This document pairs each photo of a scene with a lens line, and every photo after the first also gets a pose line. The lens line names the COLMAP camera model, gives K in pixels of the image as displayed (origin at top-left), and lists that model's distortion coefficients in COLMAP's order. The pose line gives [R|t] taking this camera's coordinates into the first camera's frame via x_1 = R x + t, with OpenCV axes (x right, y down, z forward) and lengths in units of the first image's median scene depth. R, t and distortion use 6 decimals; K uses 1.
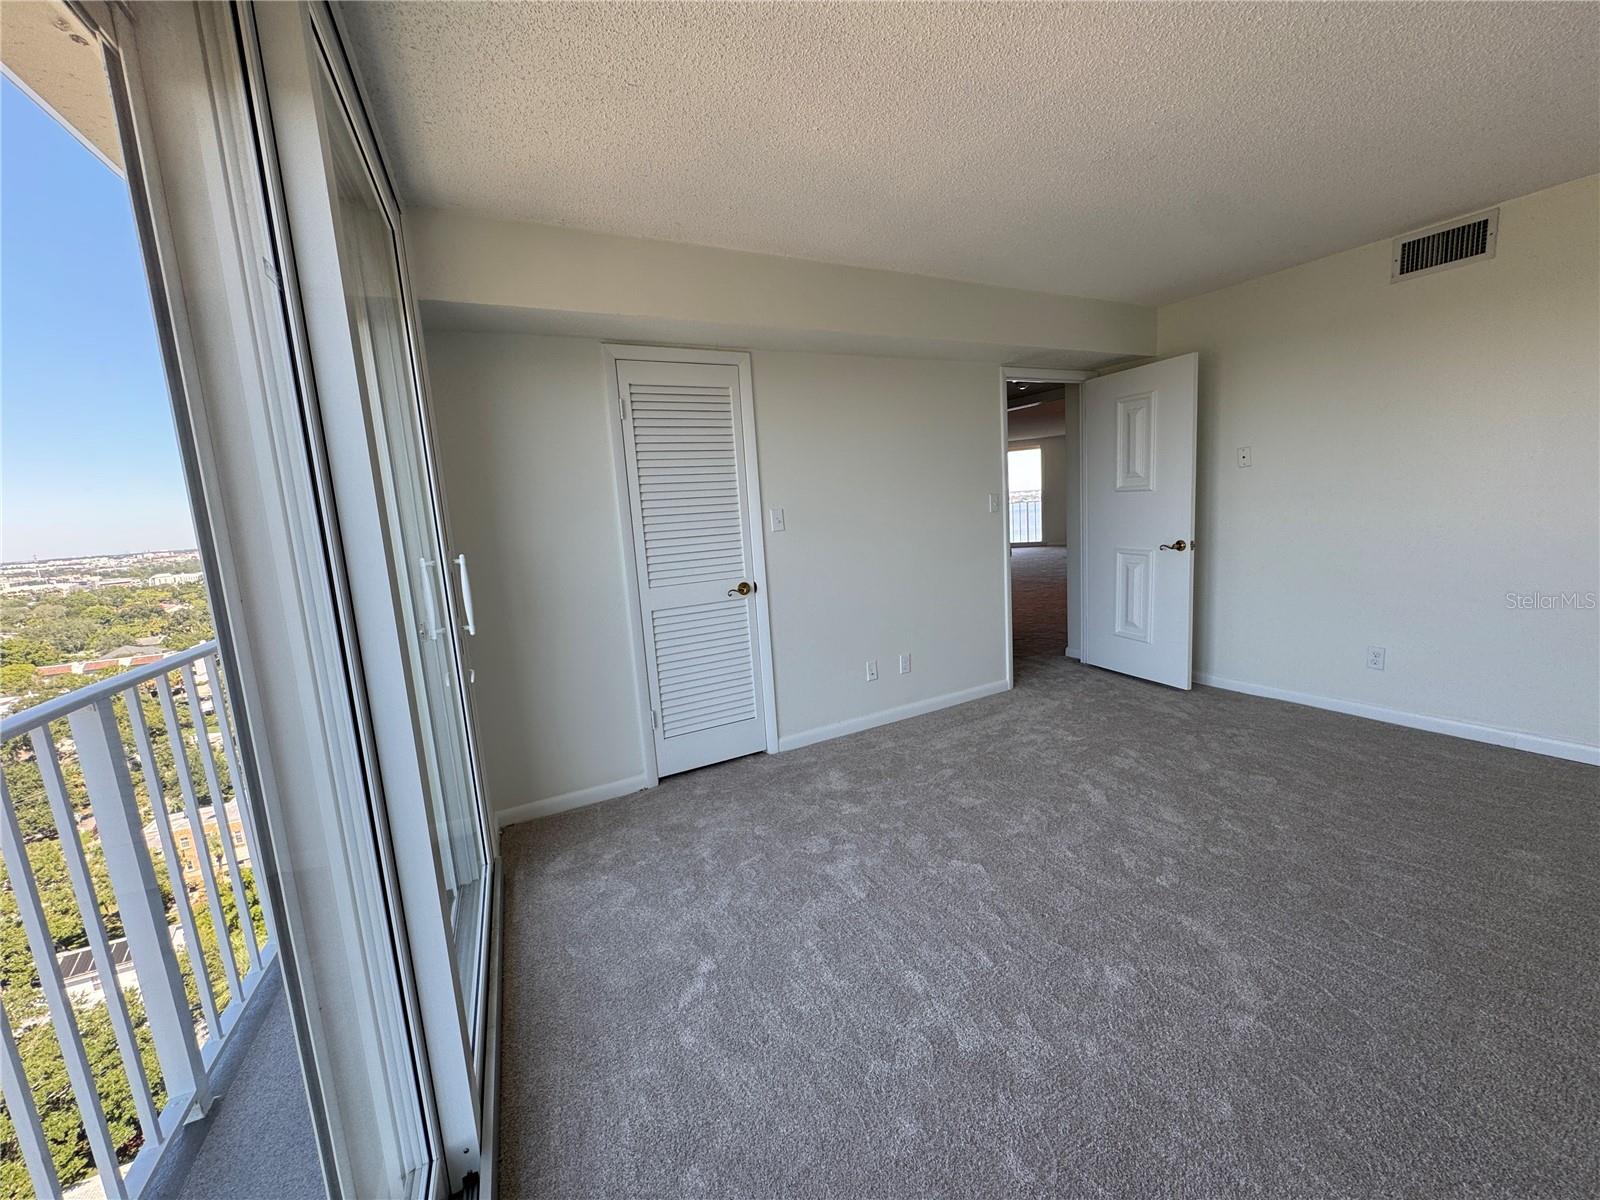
lens RADIAL K [[646.0, 0, 796.9], [0, 646.0, 597.3], [0, 0, 1]] dist [-0.000837, -0.000080]
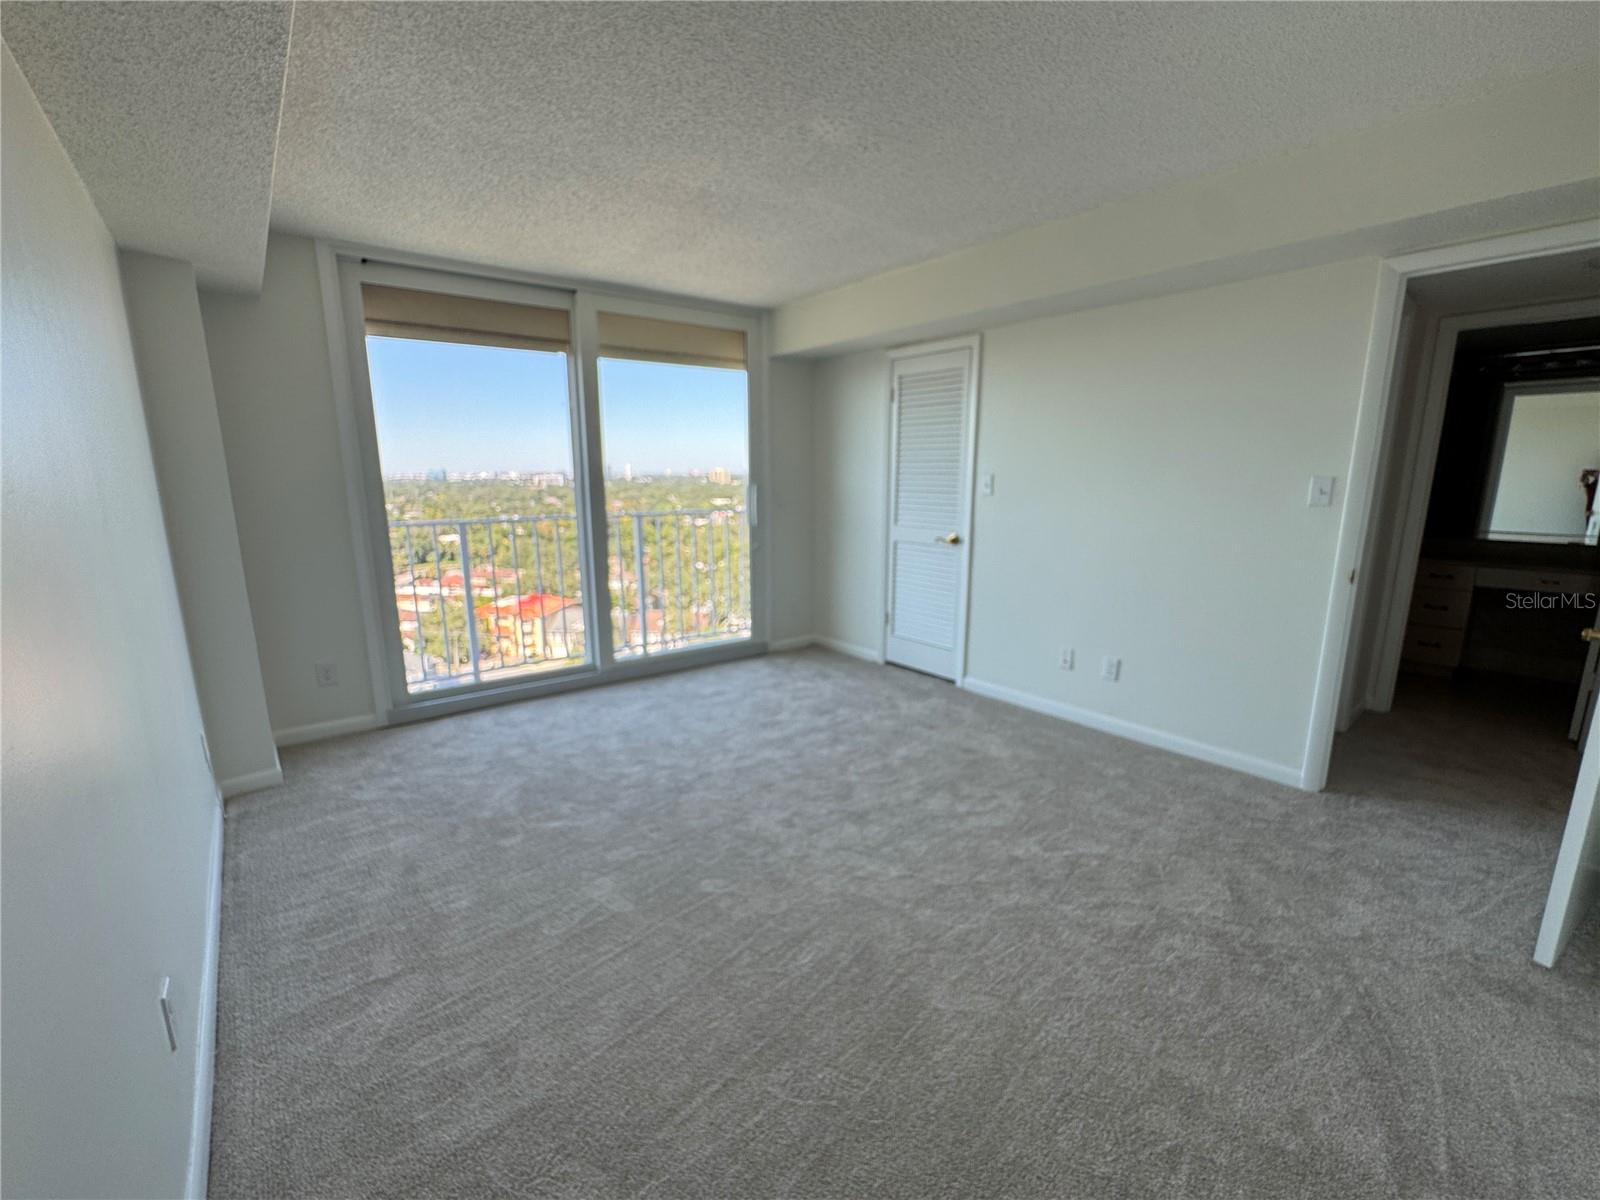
lens RADIAL K [[646.0, 0, 796.9], [0, 646.0, 597.3], [0, 0, 1]] dist [-0.000837, -0.000080]
pose [[0.190076, 0.248969, -0.949677, 1.052488], [-0.156885, 0.962584, 0.220952, -0.132876], [0.969153, 0.106993, 0.222023, 0.486760]]
